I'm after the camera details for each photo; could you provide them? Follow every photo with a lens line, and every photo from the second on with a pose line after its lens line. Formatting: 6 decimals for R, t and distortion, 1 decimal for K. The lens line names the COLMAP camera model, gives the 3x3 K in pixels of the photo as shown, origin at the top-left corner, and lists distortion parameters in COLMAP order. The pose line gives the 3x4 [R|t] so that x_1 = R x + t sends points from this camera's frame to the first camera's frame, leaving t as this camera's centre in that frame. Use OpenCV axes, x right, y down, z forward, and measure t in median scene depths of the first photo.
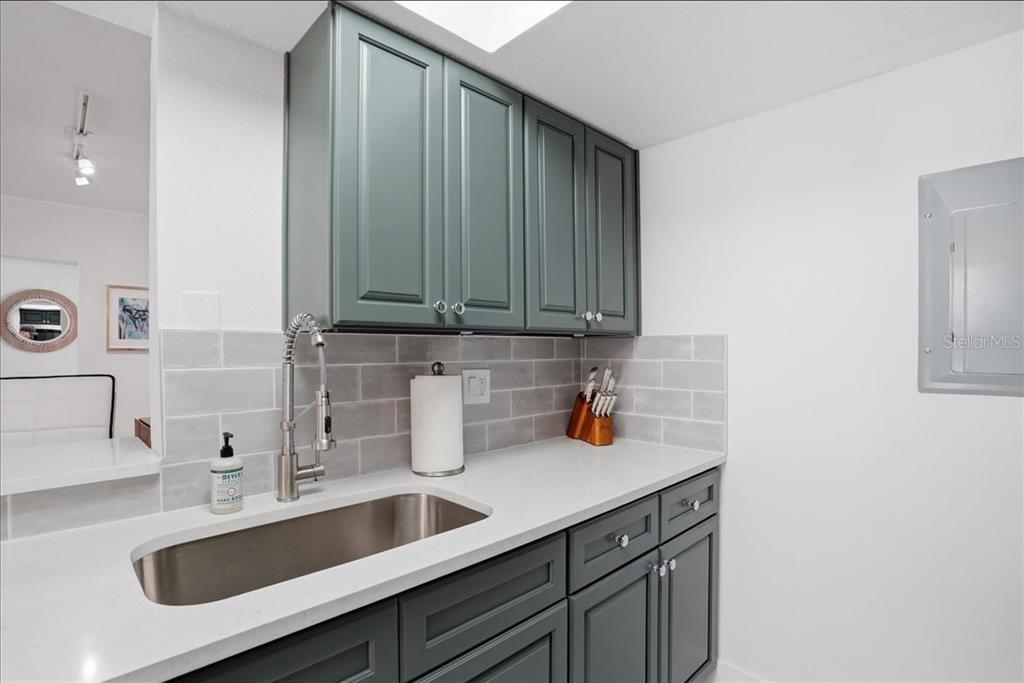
lens RADIAL K [[494.3, 0, 516.2], [0, 494.3, 350.2], [0, 0, 1]] dist [-0.042330, 0.000592]
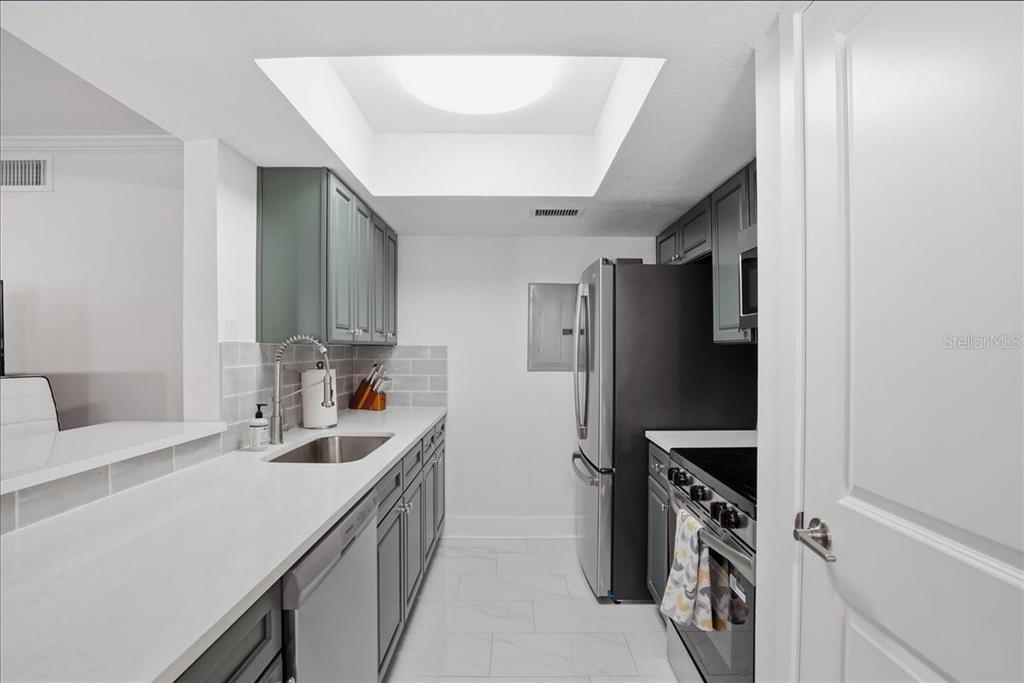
lens RADIAL K [[494.3, 0, 510.9], [0, 494.3, 345.7], [0, 0, 1]] dist [-0.042330, 0.000592]
pose [[0.701342, 0.011646, 0.712730, -0.770817], [-0.005643, 0.999926, -0.010786, -0.012412], [-0.712803, 0.003542, 0.701356, -0.531428]]
